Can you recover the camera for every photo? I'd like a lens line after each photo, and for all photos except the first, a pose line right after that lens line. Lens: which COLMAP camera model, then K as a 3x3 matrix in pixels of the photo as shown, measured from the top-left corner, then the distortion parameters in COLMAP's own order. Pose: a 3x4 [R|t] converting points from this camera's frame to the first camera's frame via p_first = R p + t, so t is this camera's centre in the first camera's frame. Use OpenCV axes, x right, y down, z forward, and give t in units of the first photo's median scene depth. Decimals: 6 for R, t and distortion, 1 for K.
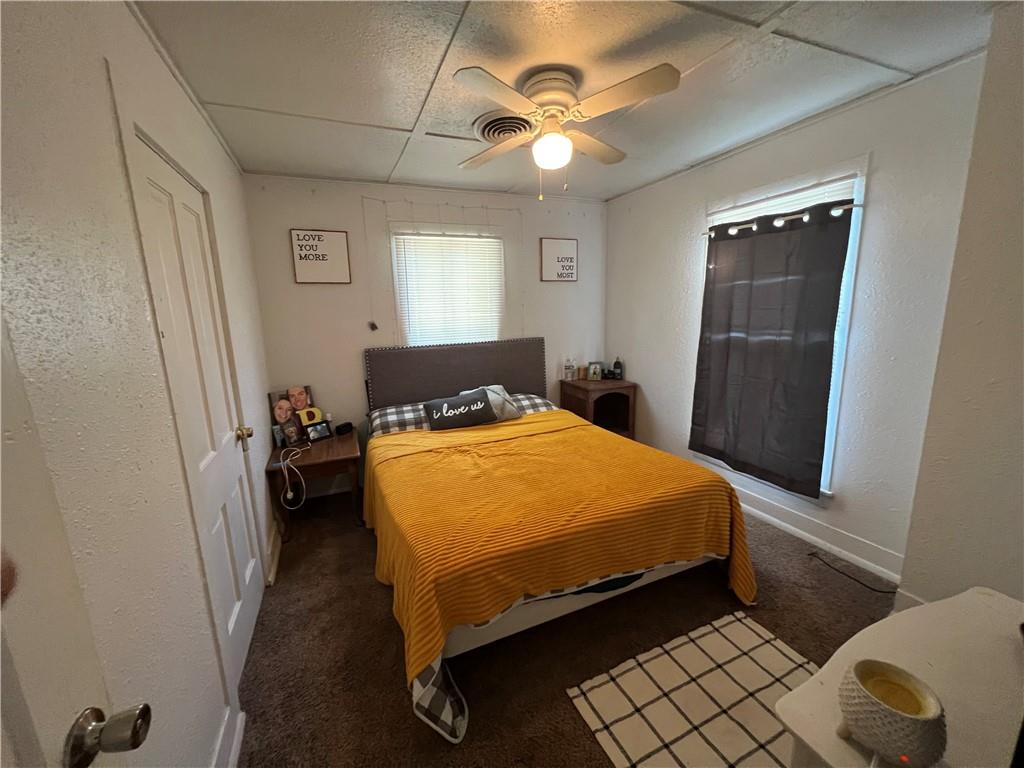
lens RADIAL K [[409.1, 0, 511.2], [0, 409.1, 384.3], [0, 0, 1]] dist [-0.001419, 0.000747]
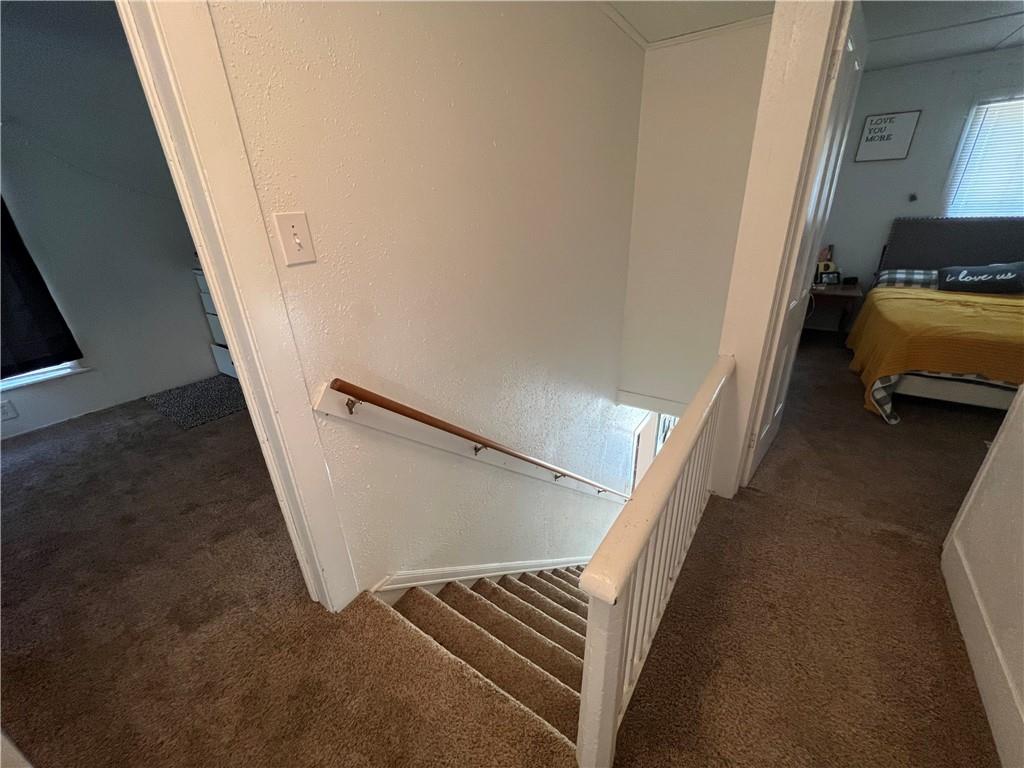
lens RADIAL K [[409.1, 0, 511.2], [0, 409.1, 384.3], [0, 0, 1]] dist [-0.001419, 0.000747]
pose [[0.526527, 0.346425, -0.776376, 0.165925], [-0.138698, 0.935980, 0.323579, 0.151683], [0.838768, -0.062691, 0.540867, -0.690595]]
